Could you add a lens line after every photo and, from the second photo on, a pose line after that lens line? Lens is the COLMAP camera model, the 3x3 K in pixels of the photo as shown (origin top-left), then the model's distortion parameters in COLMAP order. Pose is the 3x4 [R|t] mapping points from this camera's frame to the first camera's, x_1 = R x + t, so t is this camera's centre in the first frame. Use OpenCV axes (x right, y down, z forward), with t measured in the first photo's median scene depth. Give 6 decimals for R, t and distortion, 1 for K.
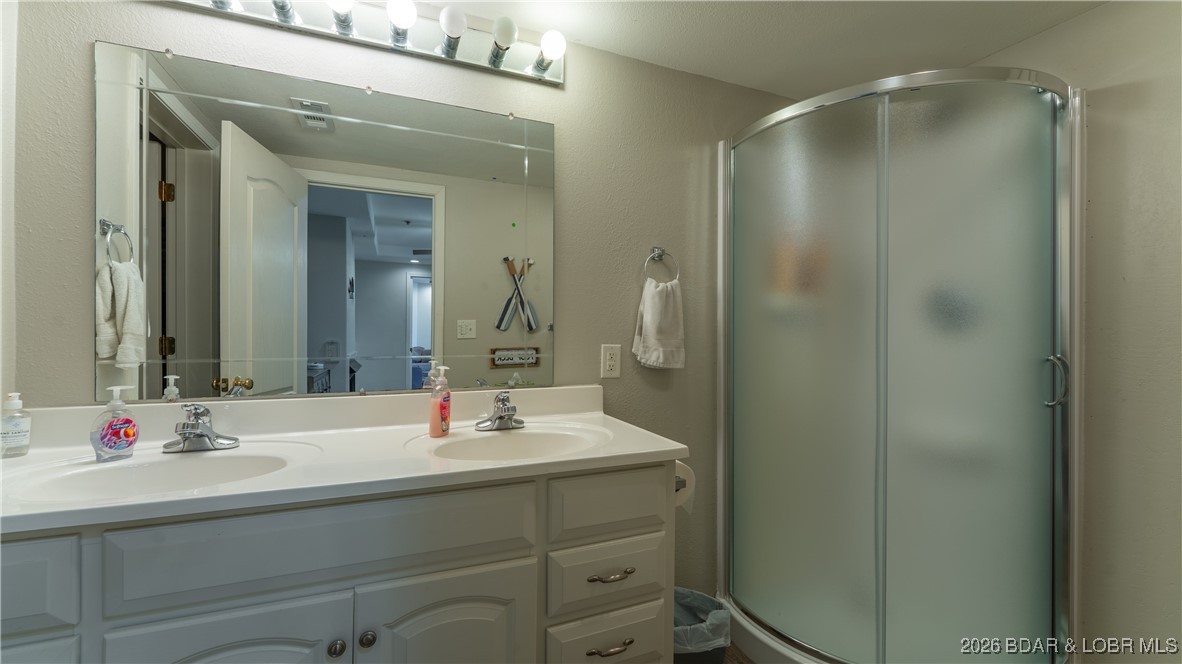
lens RADIAL K [[483.8, 0, 593.8], [0, 483.8, 332.9], [0, 0, 1]] dist [0.000396, -0.000245]
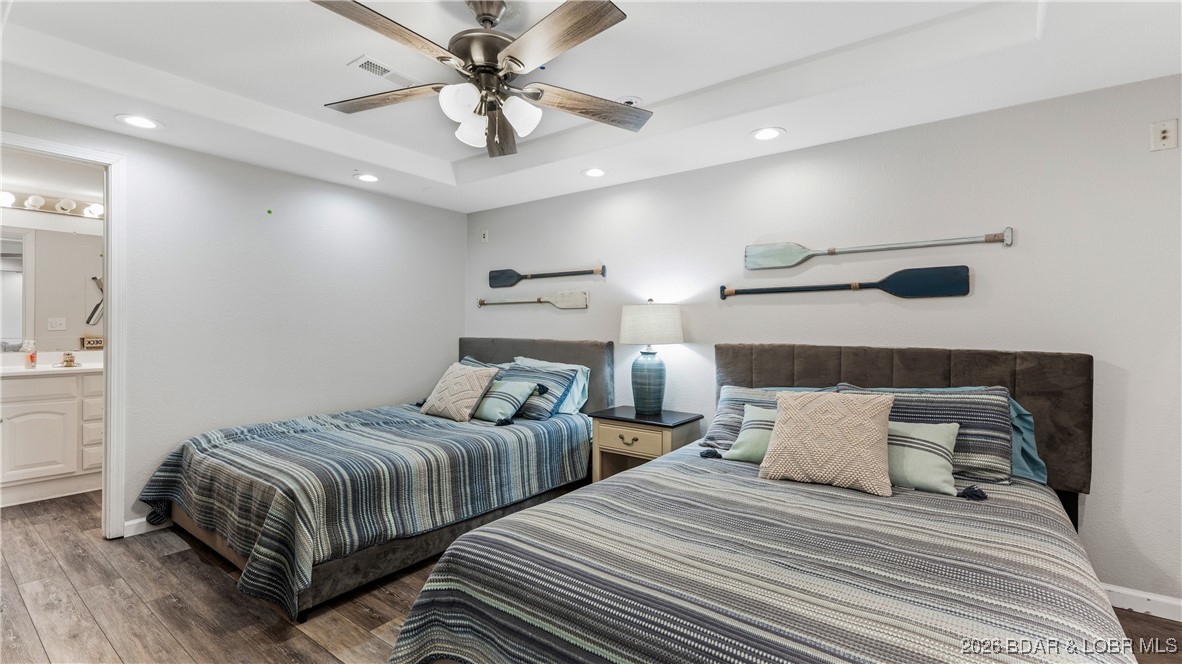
lens RADIAL K [[483.8, 0, 593.8], [0, 483.8, 332.9], [0, 0, 1]] dist [0.000396, -0.000245]
pose [[0.856458, -0.011328, 0.516092, 0.441280], [0.001923, 0.999822, 0.018756, -0.005325], [-0.516212, -0.015071, 0.856328, -1.314854]]
